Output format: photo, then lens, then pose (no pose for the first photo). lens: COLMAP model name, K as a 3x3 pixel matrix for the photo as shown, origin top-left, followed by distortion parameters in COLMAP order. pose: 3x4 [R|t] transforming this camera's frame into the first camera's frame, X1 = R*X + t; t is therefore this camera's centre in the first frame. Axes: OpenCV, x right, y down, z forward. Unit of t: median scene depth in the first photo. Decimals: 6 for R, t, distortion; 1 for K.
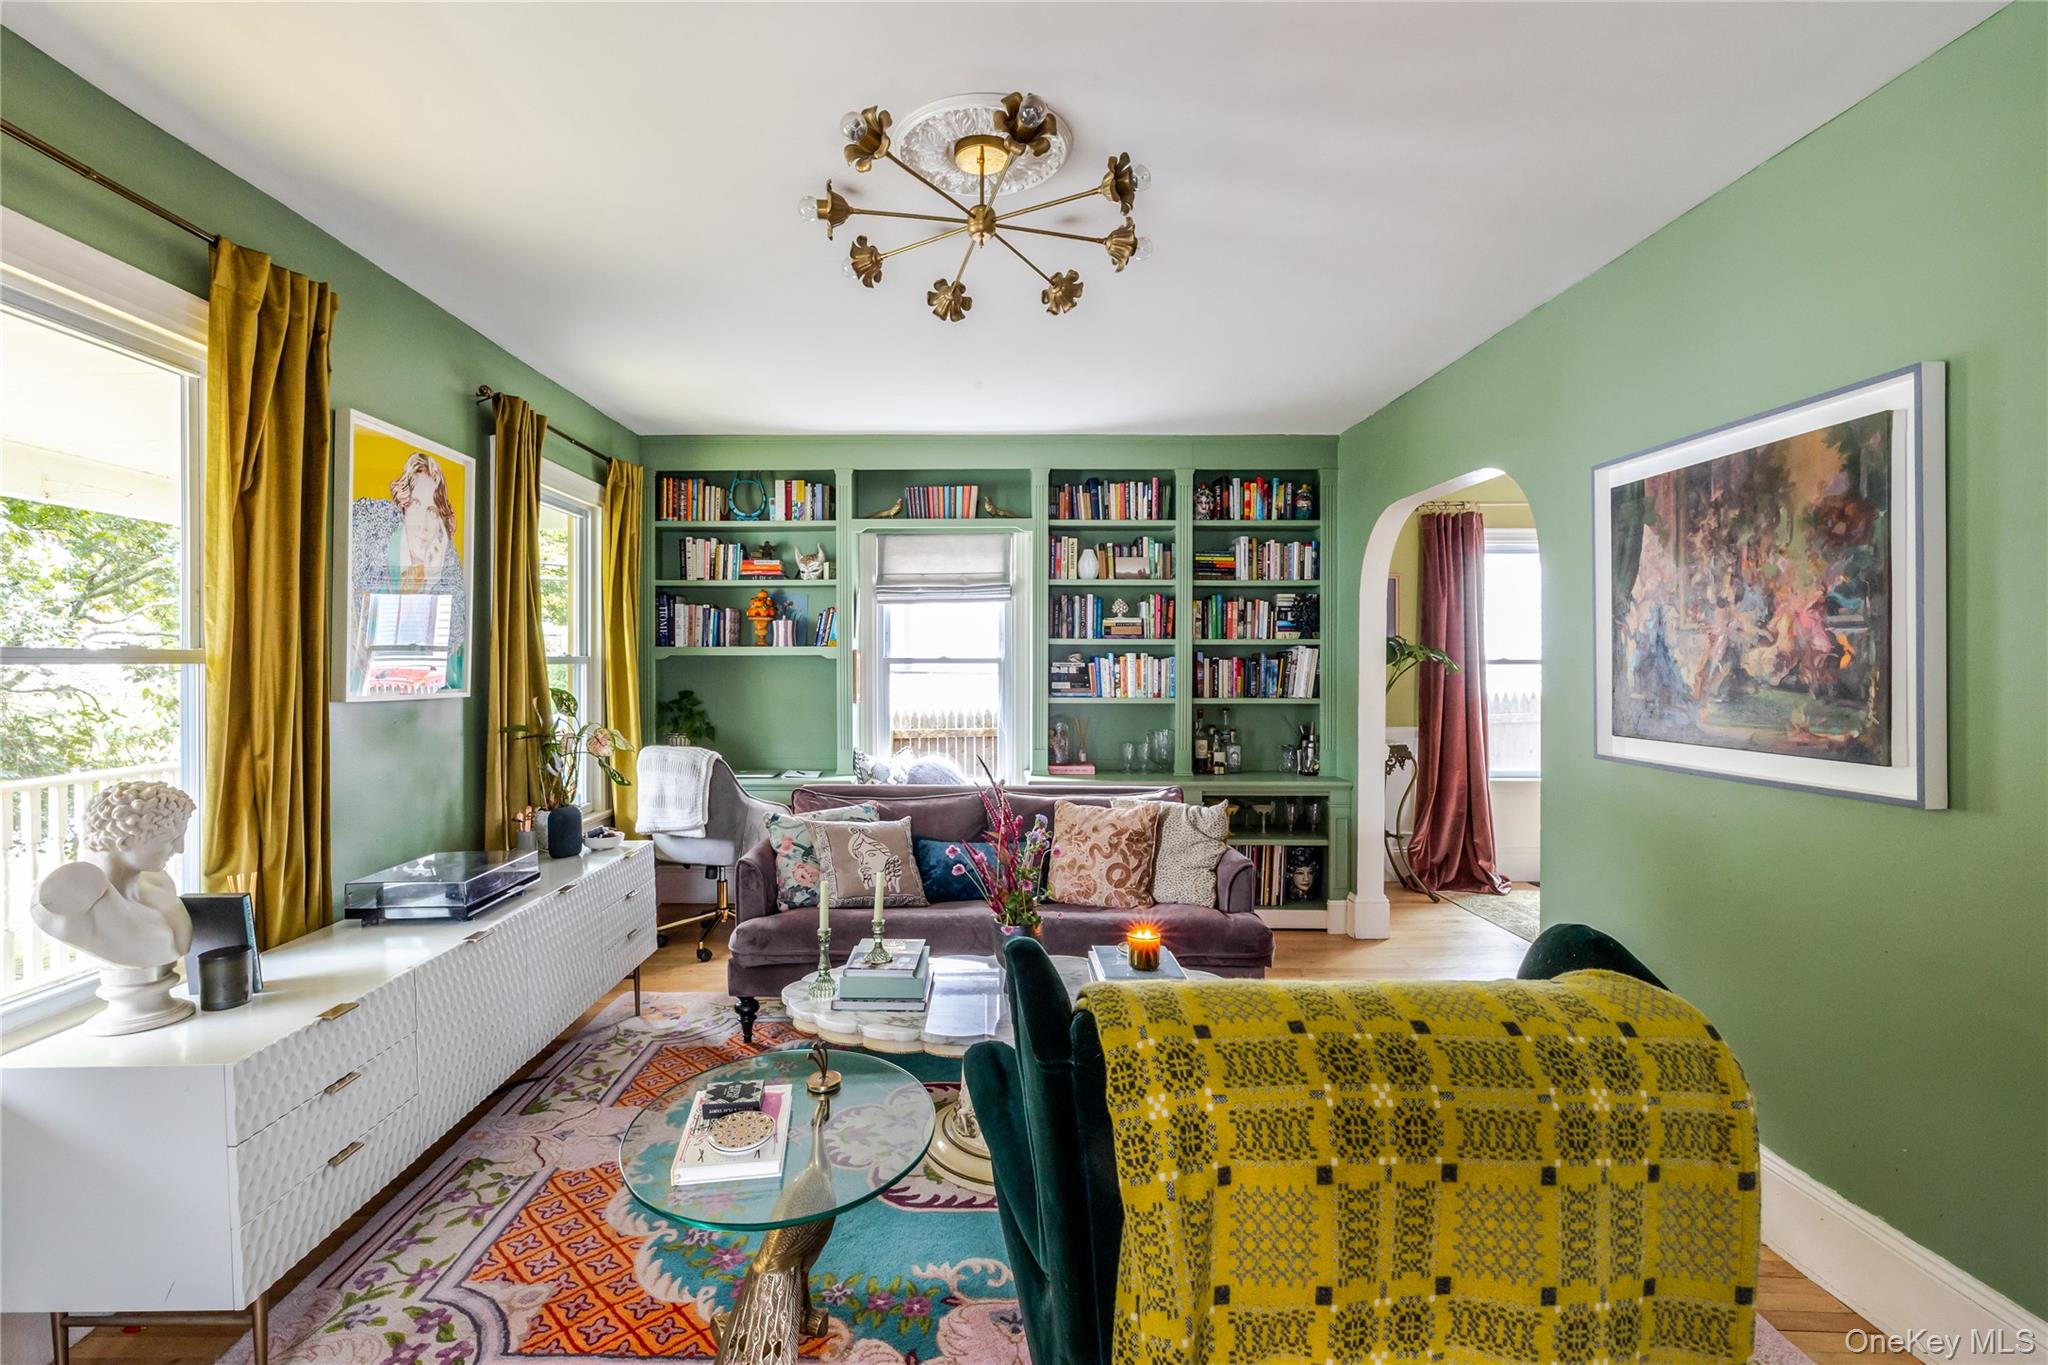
lens RADIAL K [[941.1, 0, 973.6], [0, 941.1, 667.6], [0, 0, 1]] dist [0.001391, -0.000233]
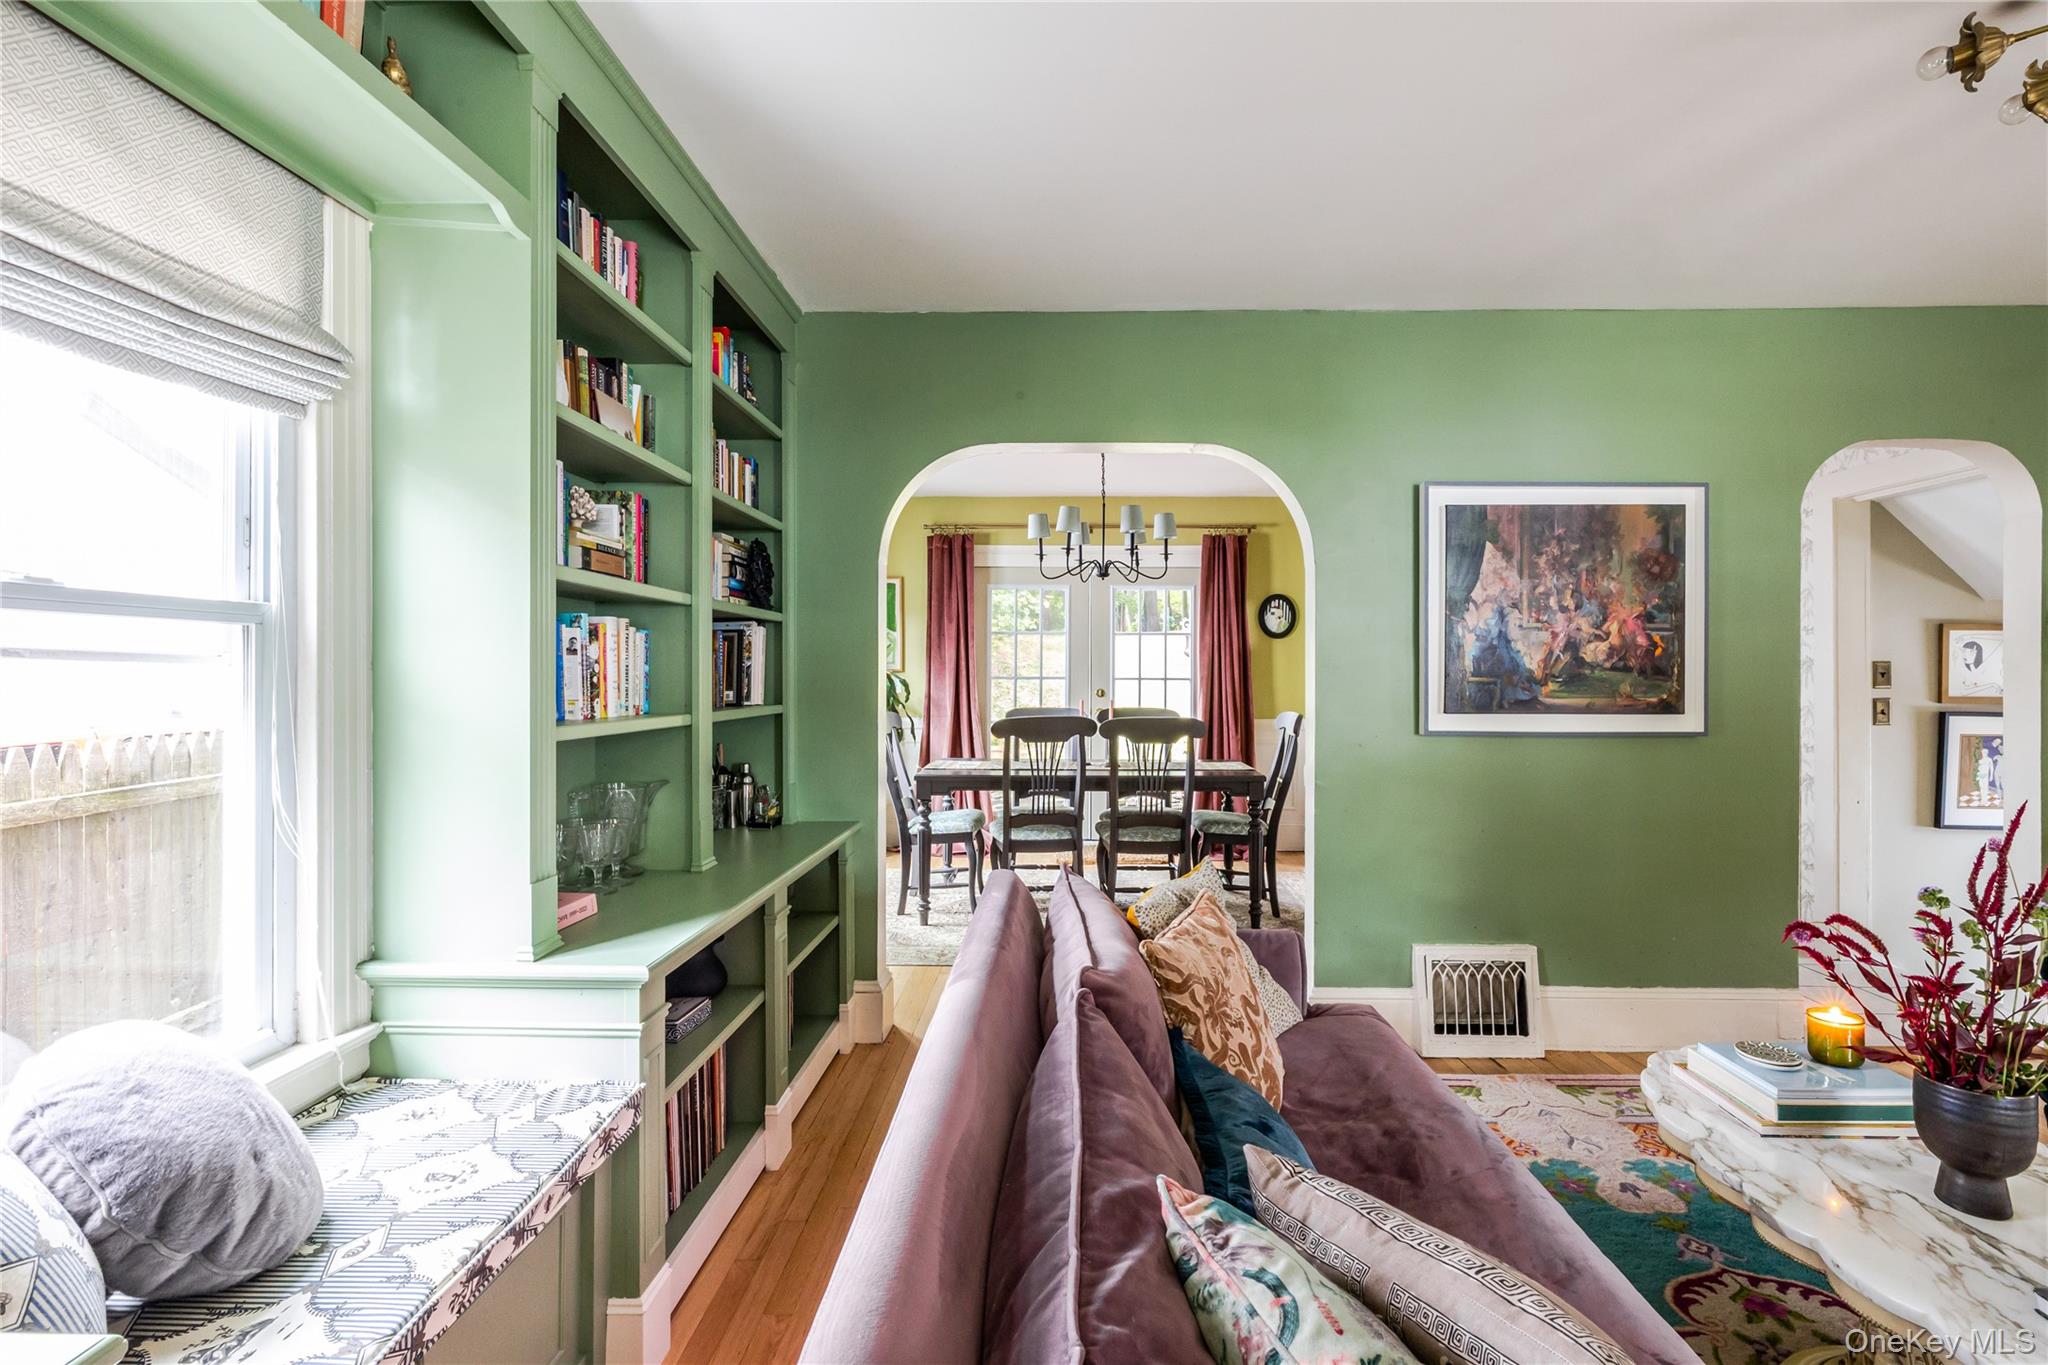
lens RADIAL K [[941.1, 0, 1064.1], [0, 941.1, 672.1], [0, 0, 1]] dist [0.001391, -0.000233]
pose [[0.005012, 0.002749, 0.999984, -0.575067], [0.001620, 0.999995, -0.002757, 0.025358], [-0.999986, 0.001634, 0.005007, 1.659068]]
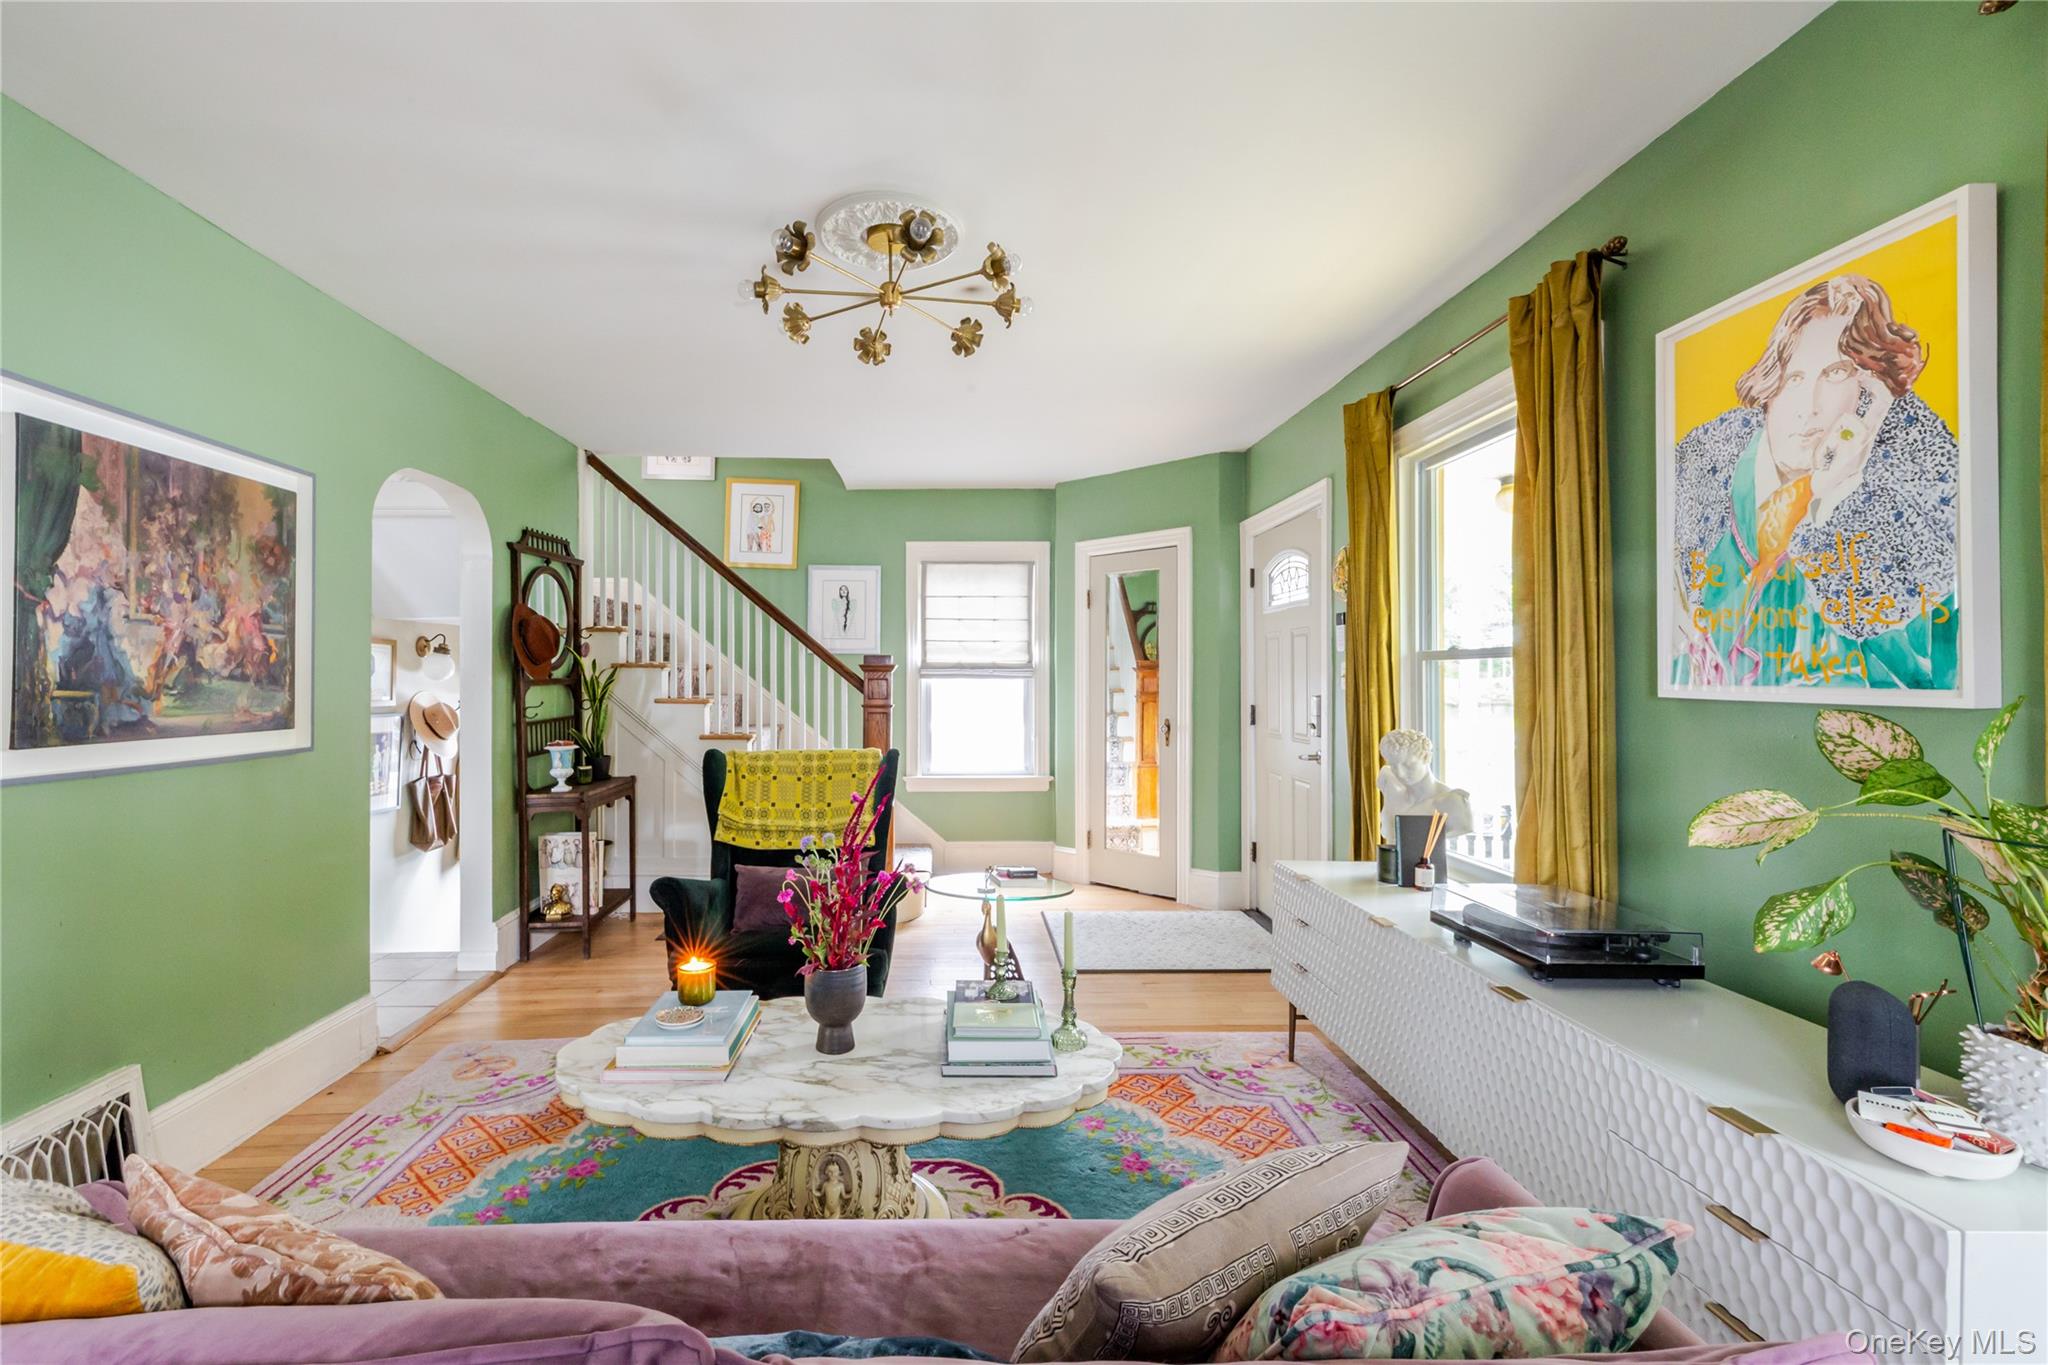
lens RADIAL K [[880.6, 0, 960.0], [0, 880.6, 676.5], [0, 0, 1]] dist [0.000268, -0.000055]
pose [[-0.999622, 0.002603, -0.027367, -0.044035], [0.002609, 0.999997, -0.000189, 0.019604], [0.027366, -0.000260, -0.999625, 1.918384]]
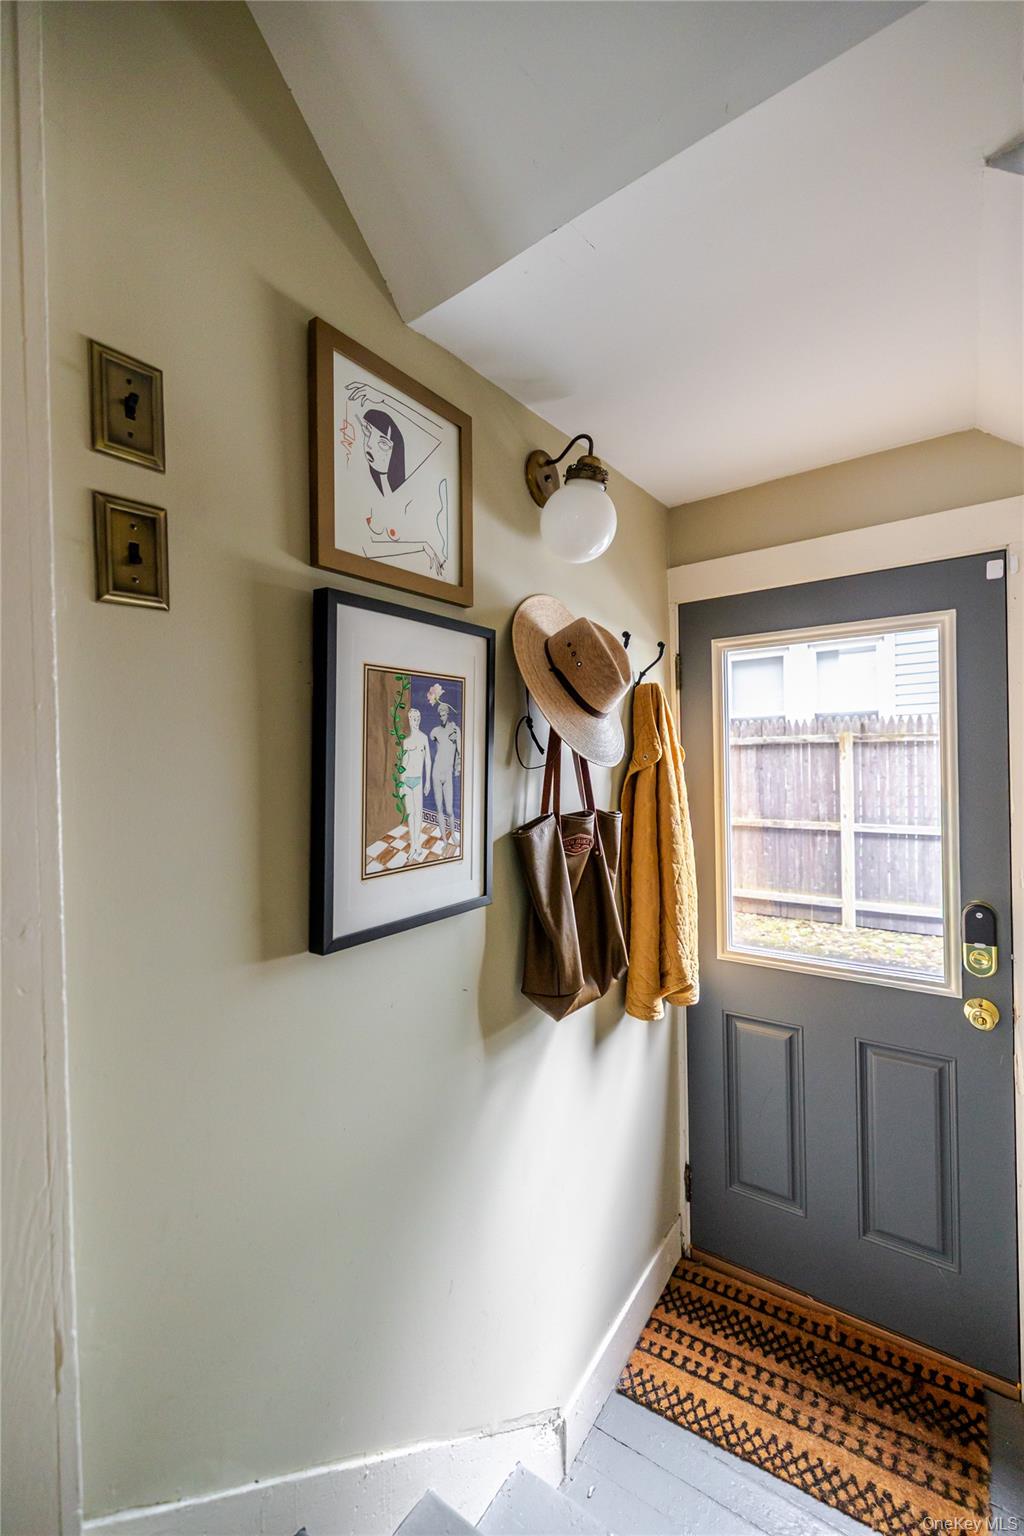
lens RADIAL K [[660.4, 0, 513.7], [0, 660.4, 753.9], [0, 0, 1]] dist [0.000268, -0.000055]
pose [[-0.820911, 0.014456, 0.570873, 0.856096], [0.024525, 0.999650, 0.009953, 0.192296], [-0.570529, 0.022171, -0.820978, 0.305024]]
